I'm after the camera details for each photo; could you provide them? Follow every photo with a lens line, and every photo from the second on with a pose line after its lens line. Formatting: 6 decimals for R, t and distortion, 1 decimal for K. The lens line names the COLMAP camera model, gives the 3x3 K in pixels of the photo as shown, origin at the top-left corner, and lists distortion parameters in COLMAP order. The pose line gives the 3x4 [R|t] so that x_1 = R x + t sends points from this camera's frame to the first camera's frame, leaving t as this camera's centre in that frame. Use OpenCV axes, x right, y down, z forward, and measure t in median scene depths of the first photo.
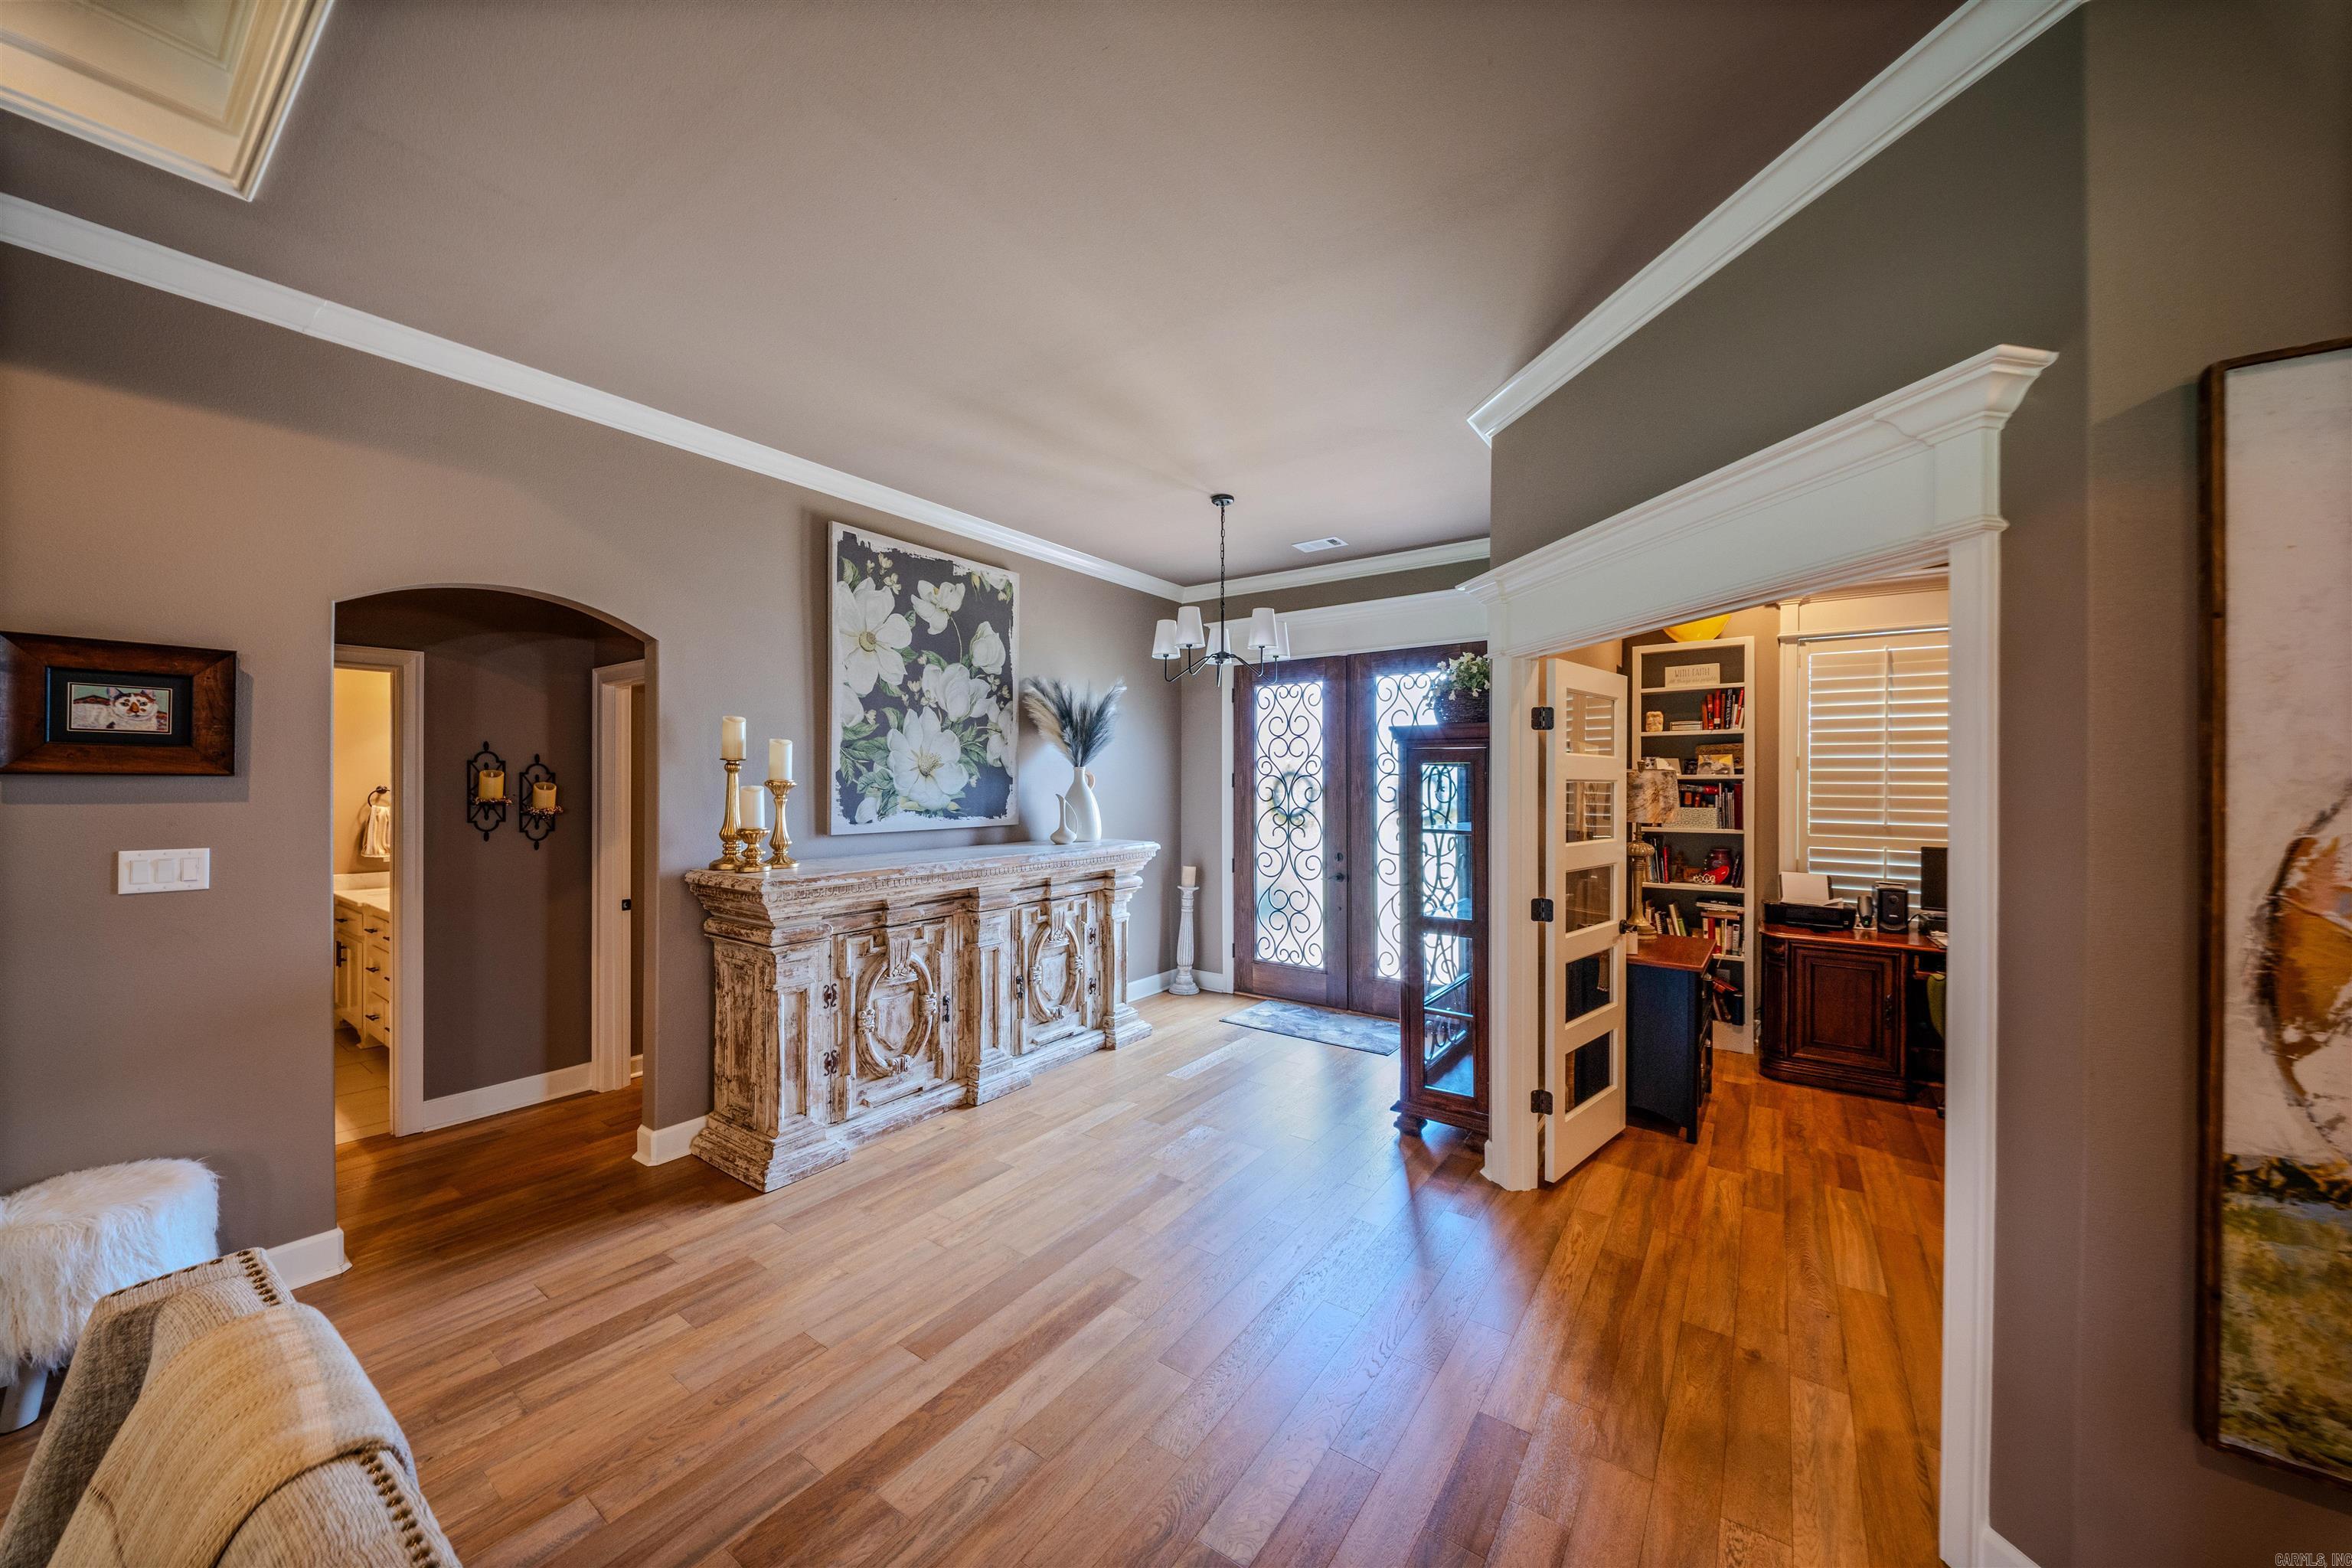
lens RADIAL K [[822.6, 0, 1170.6], [0, 822.6, 782.6], [0, 0, 1]] dist [-0.000848, -0.000496]
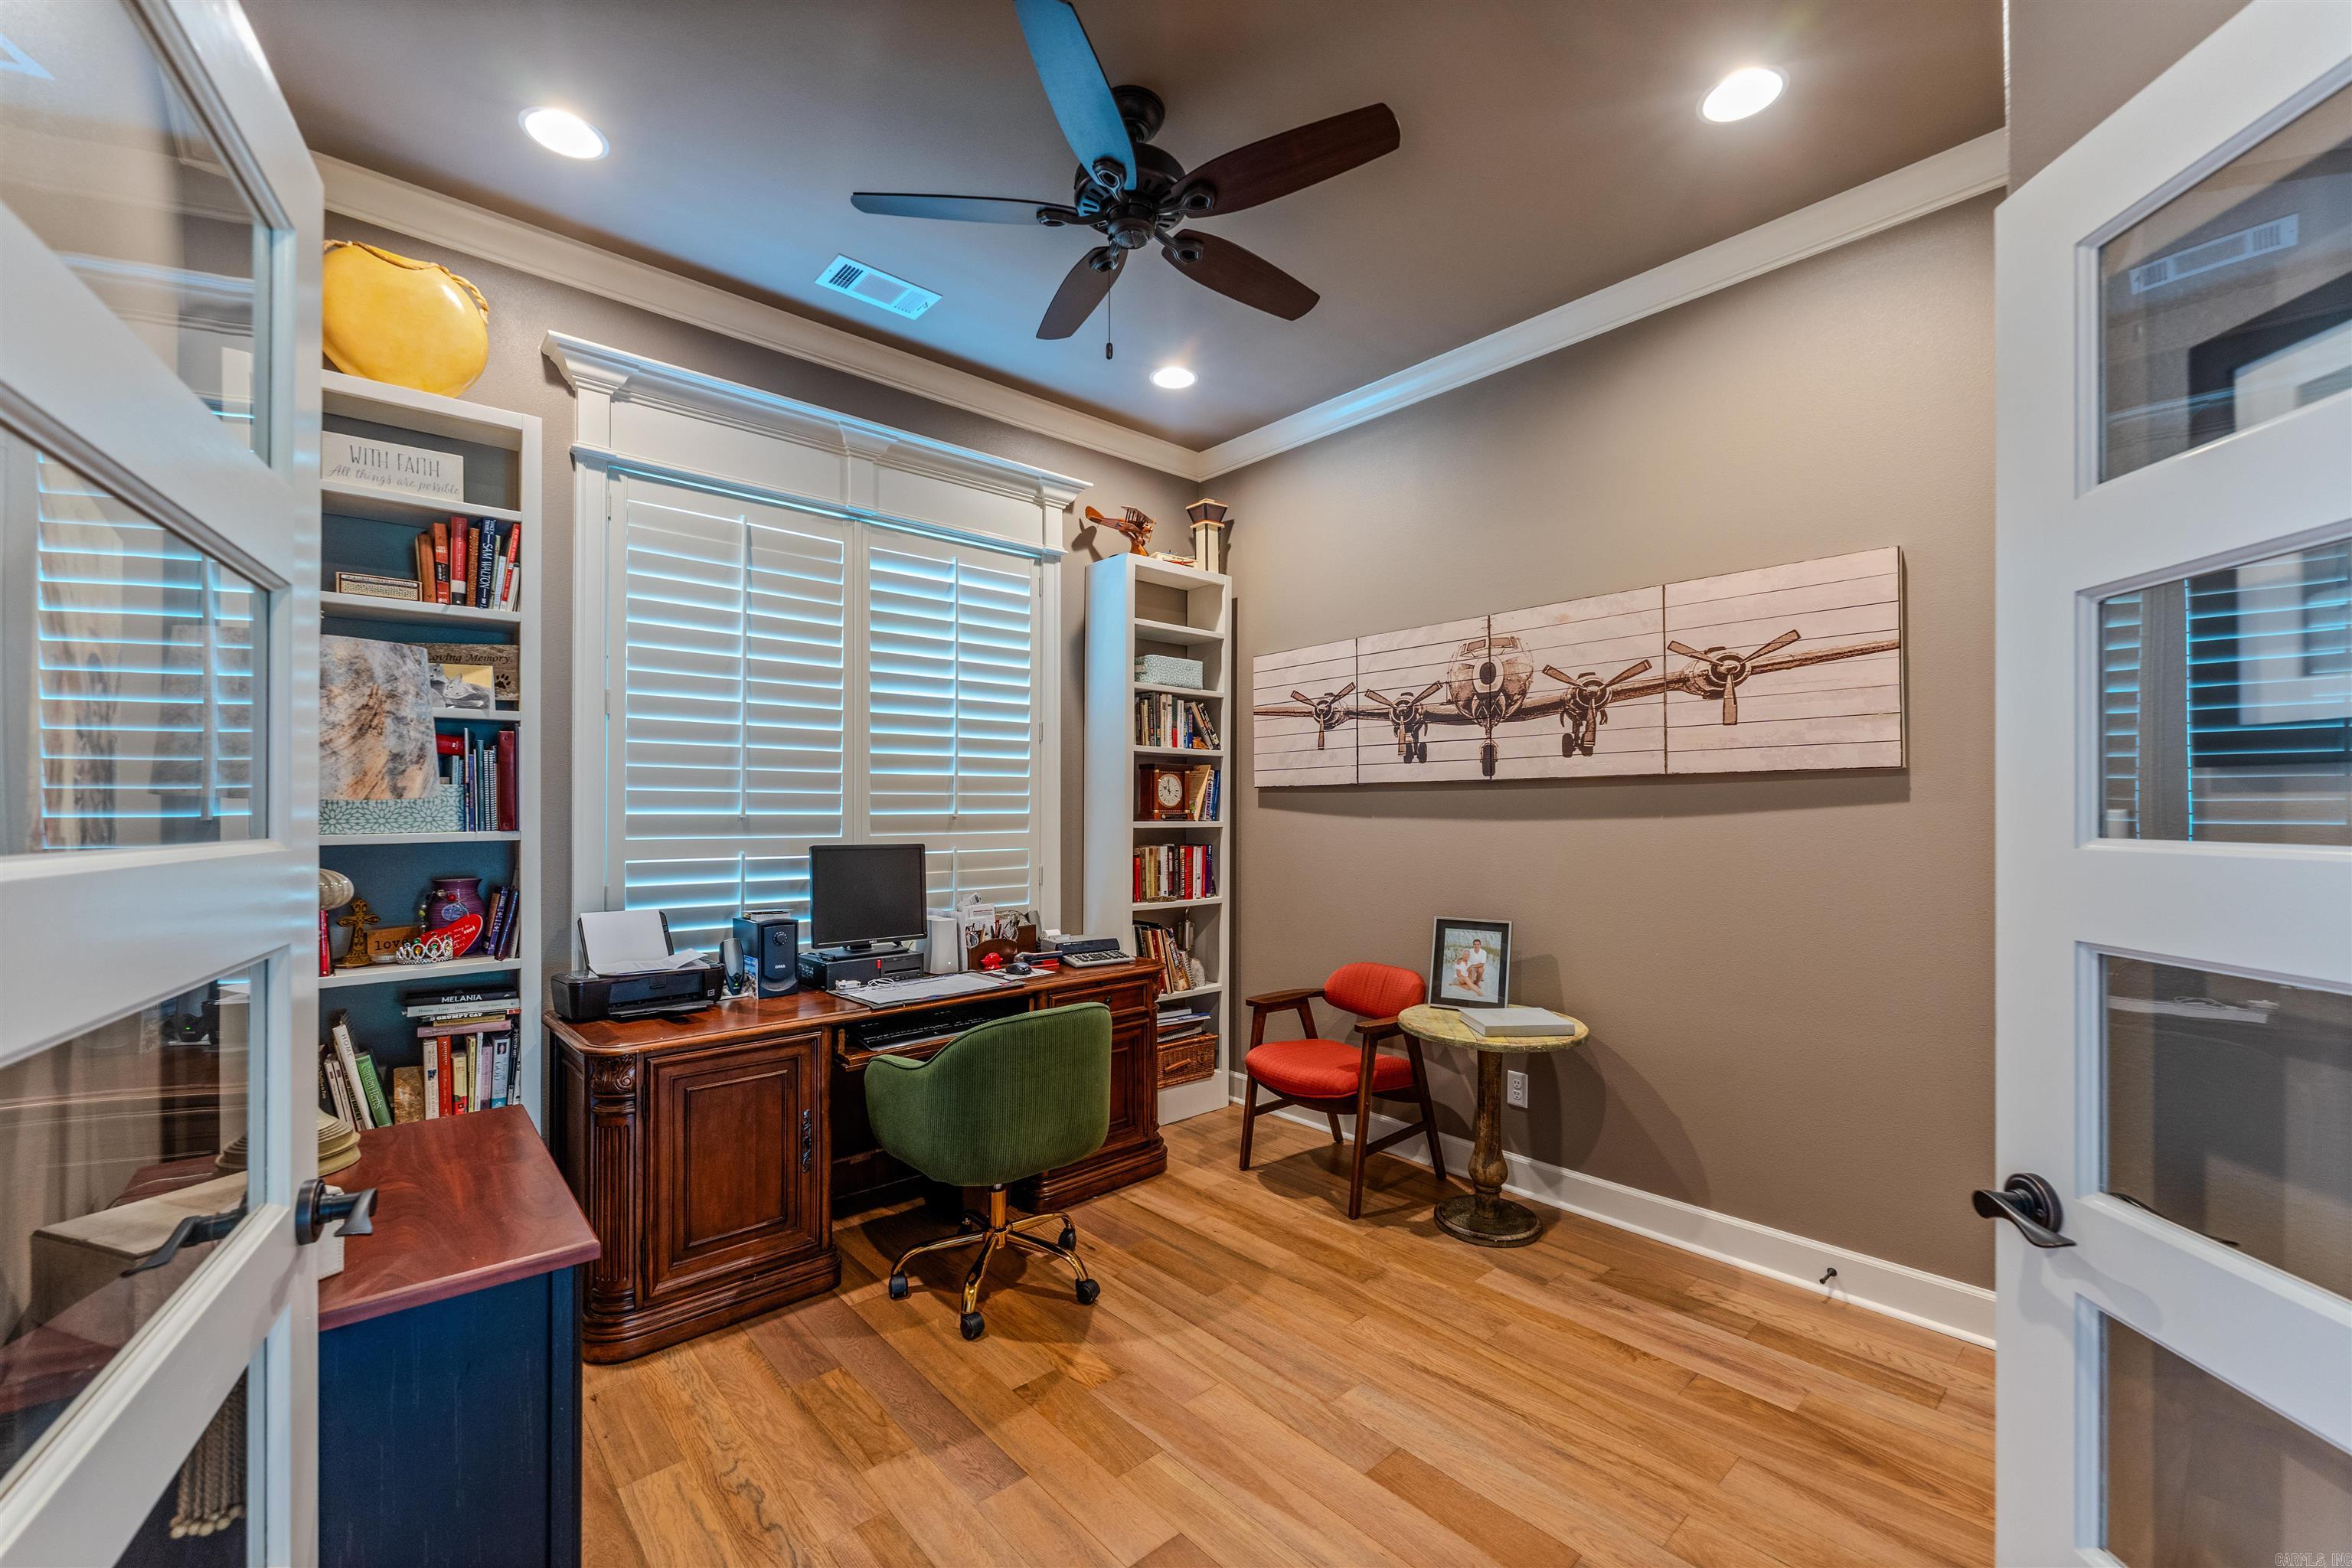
lens RADIAL K [[941.0, 0, 1180.8], [0, 941.0, 803.6], [0, 0, 1]] dist [-0.000436, -0.000095]
pose [[0.198511, 0.004249, 0.980089, 0.253261], [0.001913, 0.999987, -0.004723, 0.045104], [-0.980097, 0.002813, 0.198500, 0.531504]]
